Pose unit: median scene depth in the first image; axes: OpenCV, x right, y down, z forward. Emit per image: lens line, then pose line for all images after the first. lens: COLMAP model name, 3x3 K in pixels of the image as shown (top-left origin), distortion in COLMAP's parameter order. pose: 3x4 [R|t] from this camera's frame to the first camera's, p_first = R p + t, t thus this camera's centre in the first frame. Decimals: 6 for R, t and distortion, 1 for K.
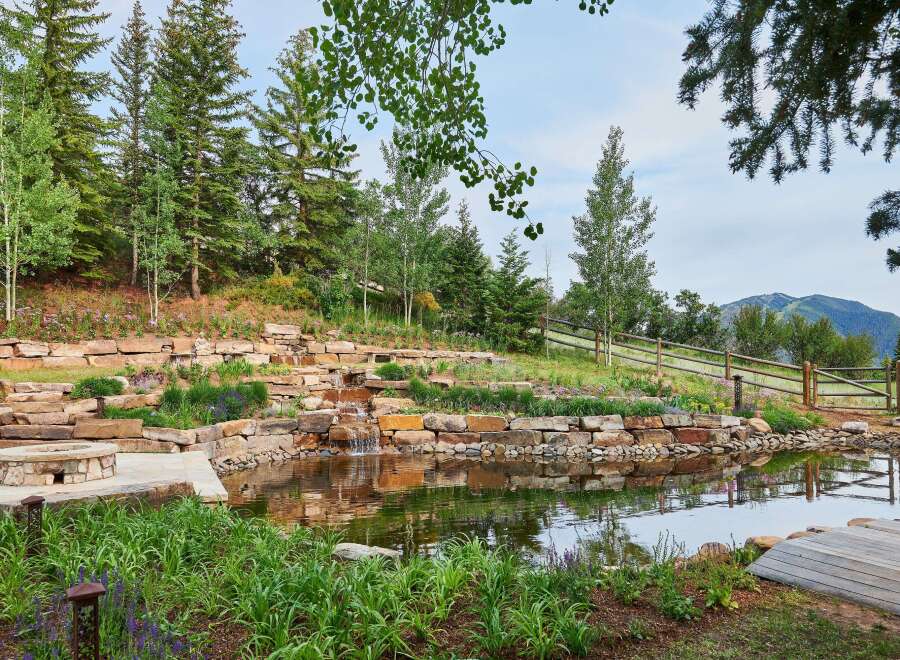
lens RADIAL K [[635.2, 0, 450.0], [0, 635.2, 330.0], [0, 0, 1]] dist [0.002382, -0.001100]
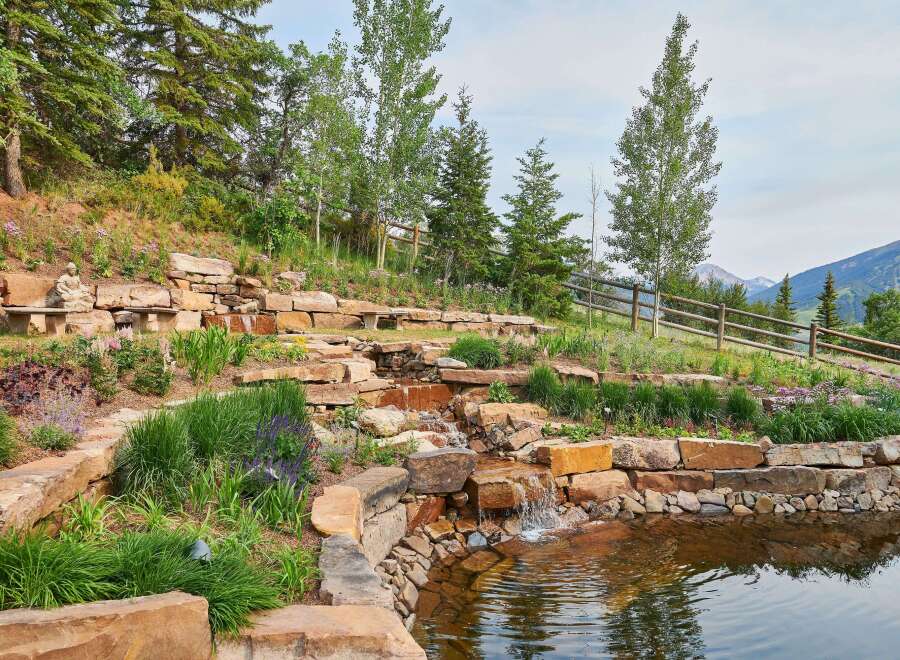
lens RADIAL K [[635.2, 0, 450.0], [0, 635.2, 330.0], [0, 0, 1]] dist [0.002382, -0.001100]
pose [[0.932046, 0.019997, 0.361787, -0.294835], [-0.049112, 0.996234, 0.071460, 0.005739], [-0.358995, -0.084372, 0.929518, 0.445858]]
